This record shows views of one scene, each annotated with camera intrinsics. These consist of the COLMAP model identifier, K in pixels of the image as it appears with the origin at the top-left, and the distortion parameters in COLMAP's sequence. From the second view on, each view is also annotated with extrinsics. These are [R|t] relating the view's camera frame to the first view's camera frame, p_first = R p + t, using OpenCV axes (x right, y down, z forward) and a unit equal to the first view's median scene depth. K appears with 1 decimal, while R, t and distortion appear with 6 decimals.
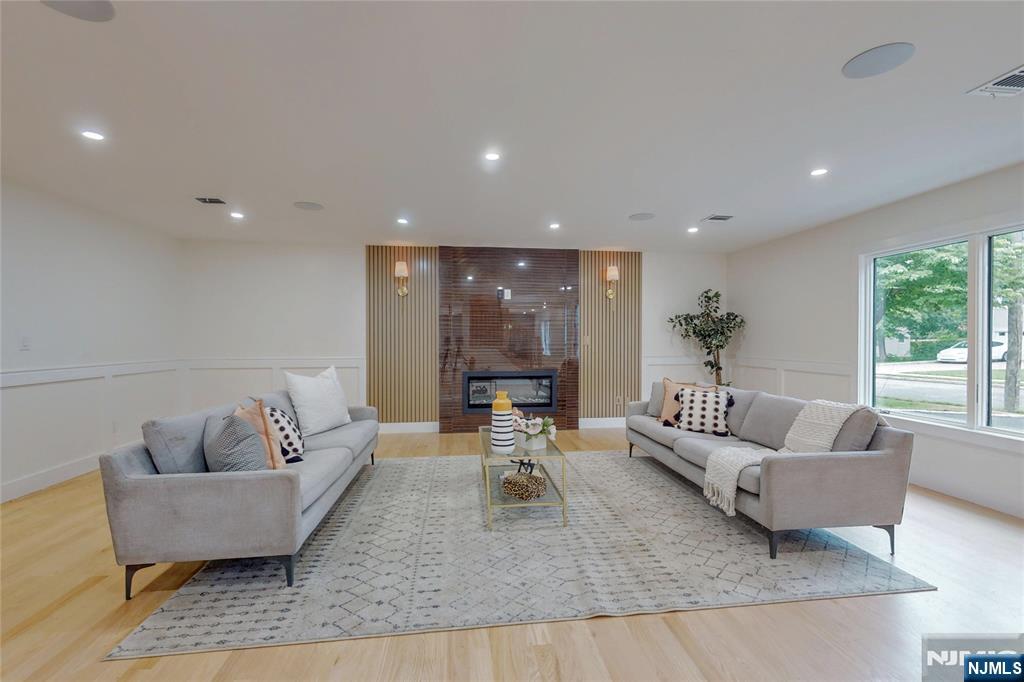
lens RADIAL K [[445.2, 0, 511.6], [0, 445.2, 341.1], [0, 0, 1]] dist [0.002054, 0.000150]
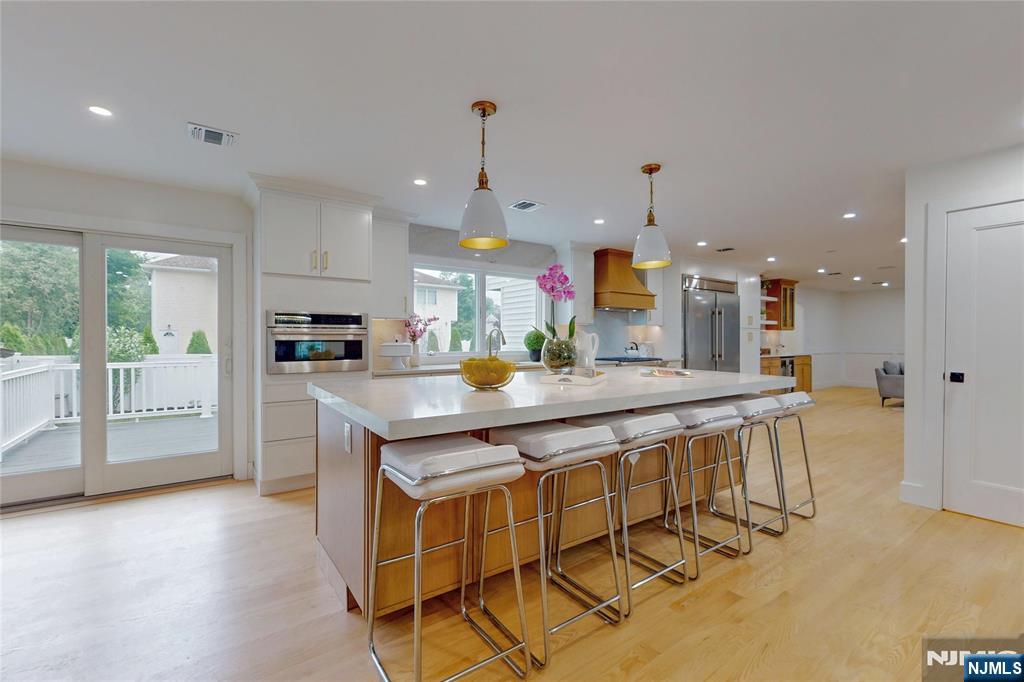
lens RADIAL K [[445.2, 0, 512.3], [0, 445.2, 339.0], [0, 0, 1]] dist [0.002054, 0.000150]
pose [[0.476860, 0.006032, -0.878958, 0.957815], [-0.006127, 0.999975, 0.003539, 0.011438], [0.878958, 0.003698, 0.476885, -3.552367]]
